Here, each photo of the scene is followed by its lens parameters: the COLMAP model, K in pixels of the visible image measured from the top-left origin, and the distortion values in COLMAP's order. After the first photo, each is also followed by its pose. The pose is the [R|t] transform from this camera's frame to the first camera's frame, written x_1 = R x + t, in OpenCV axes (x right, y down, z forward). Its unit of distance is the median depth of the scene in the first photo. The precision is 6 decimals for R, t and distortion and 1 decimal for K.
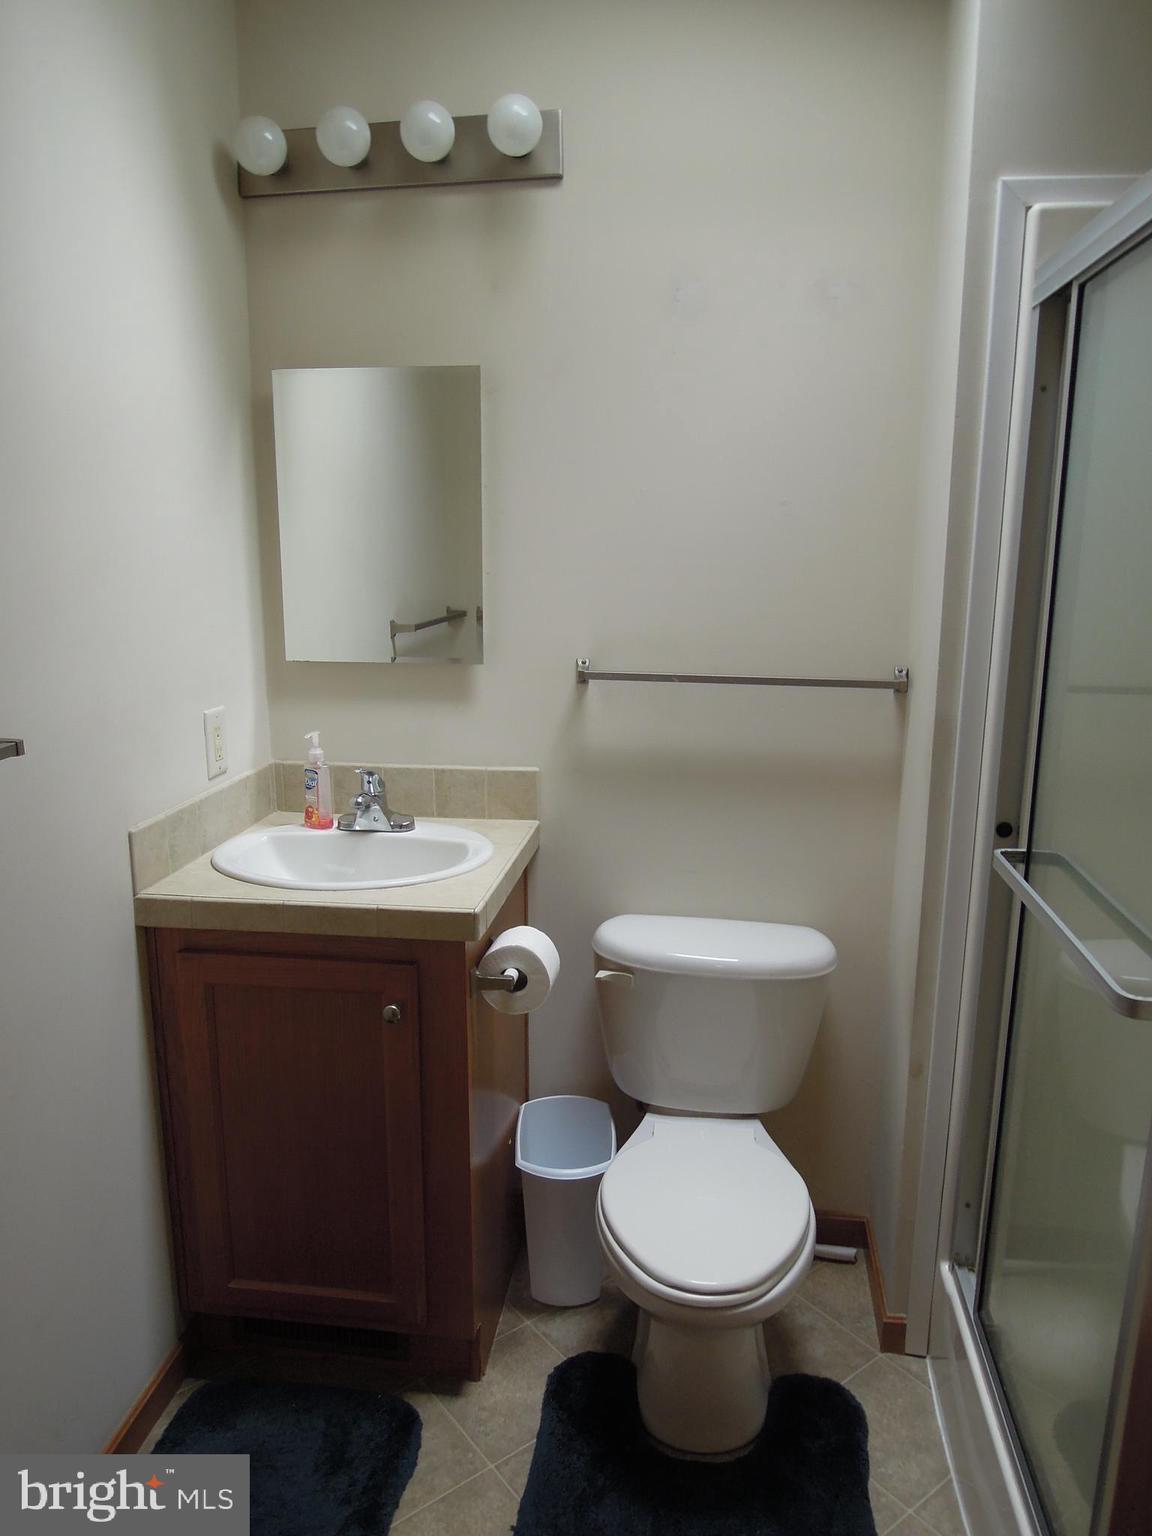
lens RADIAL K [[1092.8, 0, 579.8], [0, 1092.8, 773.2], [0, 0, 1]] dist [-0.021433, -0.006944]
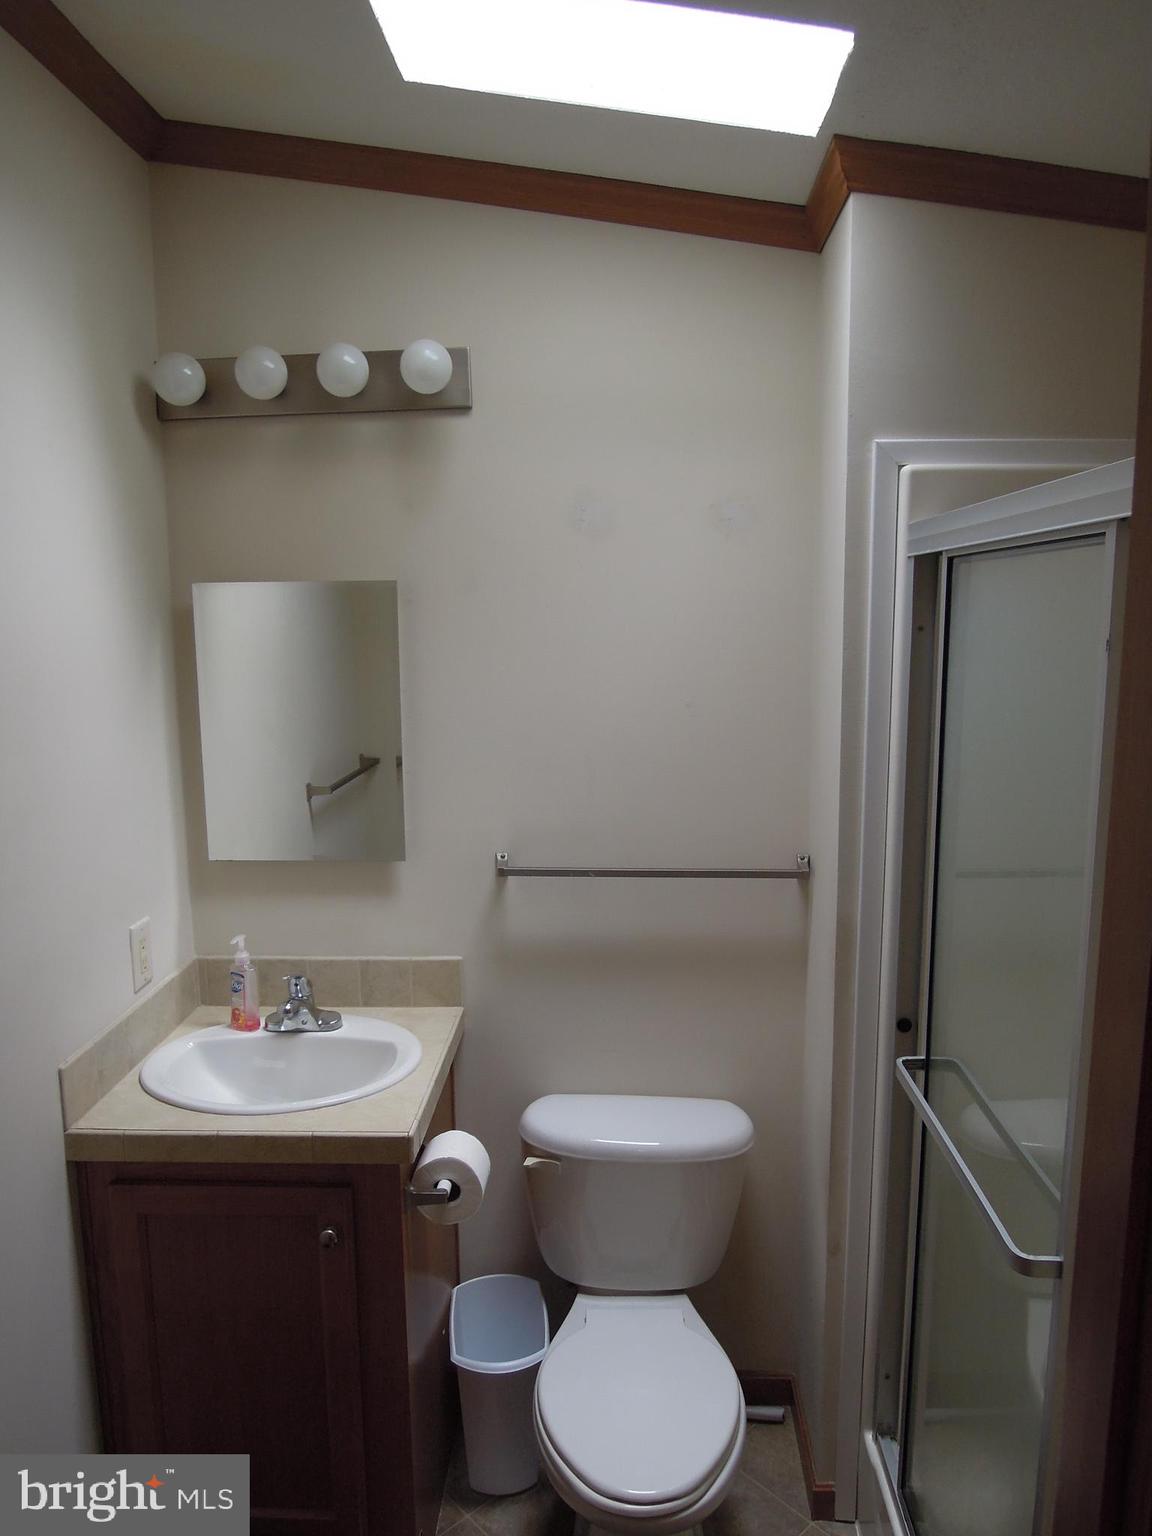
lens RADIAL K [[1092.8, 0, 579.8], [0, 1092.8, 773.2], [0, 0, 1]] dist [-0.021433, -0.006944]
pose [[0.995817, -0.027283, 0.087196, -0.013031], [0.032302, 0.997870, -0.056681, -0.126516], [-0.085464, 0.059261, 0.994577, -0.046608]]
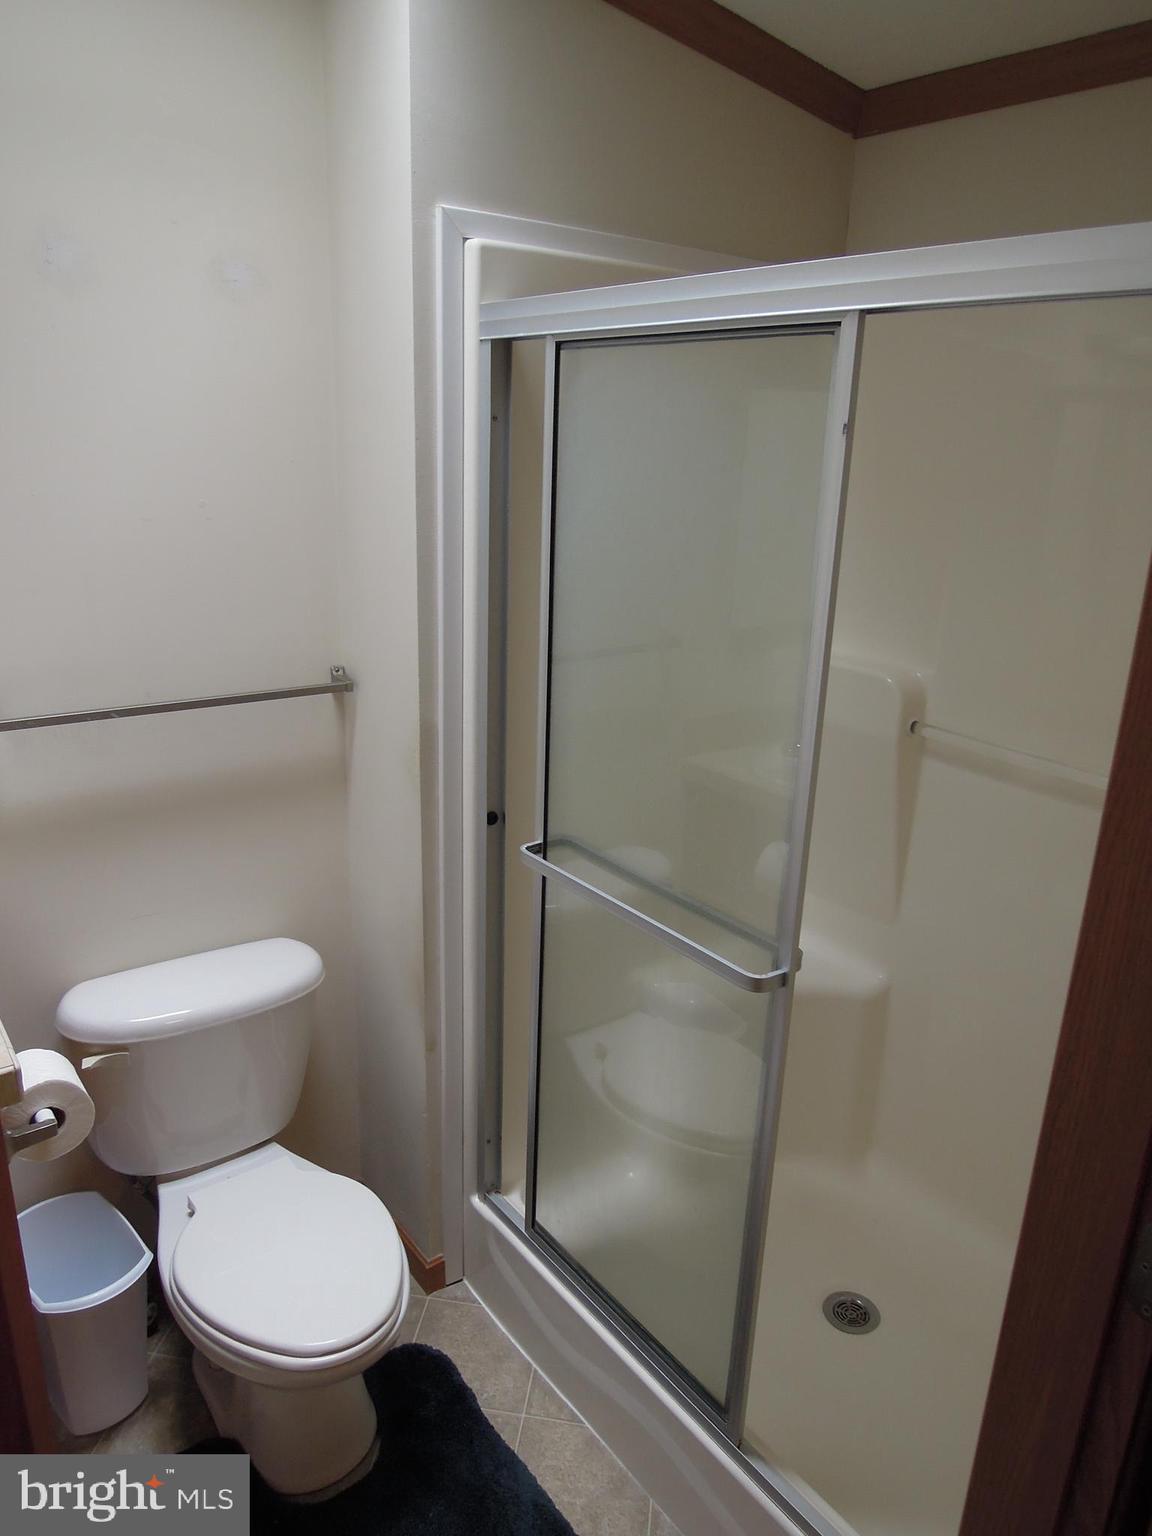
lens RADIAL K [[1092.8, 0, 579.8], [0, 1092.8, 773.2], [0, 0, 1]] dist [-0.021433, -0.006944]
pose [[0.714339, -0.196539, 0.671634, -0.246356], [0.119082, 0.979893, 0.160091, -0.139073], [-0.689594, -0.034380, 0.723380, 0.120725]]
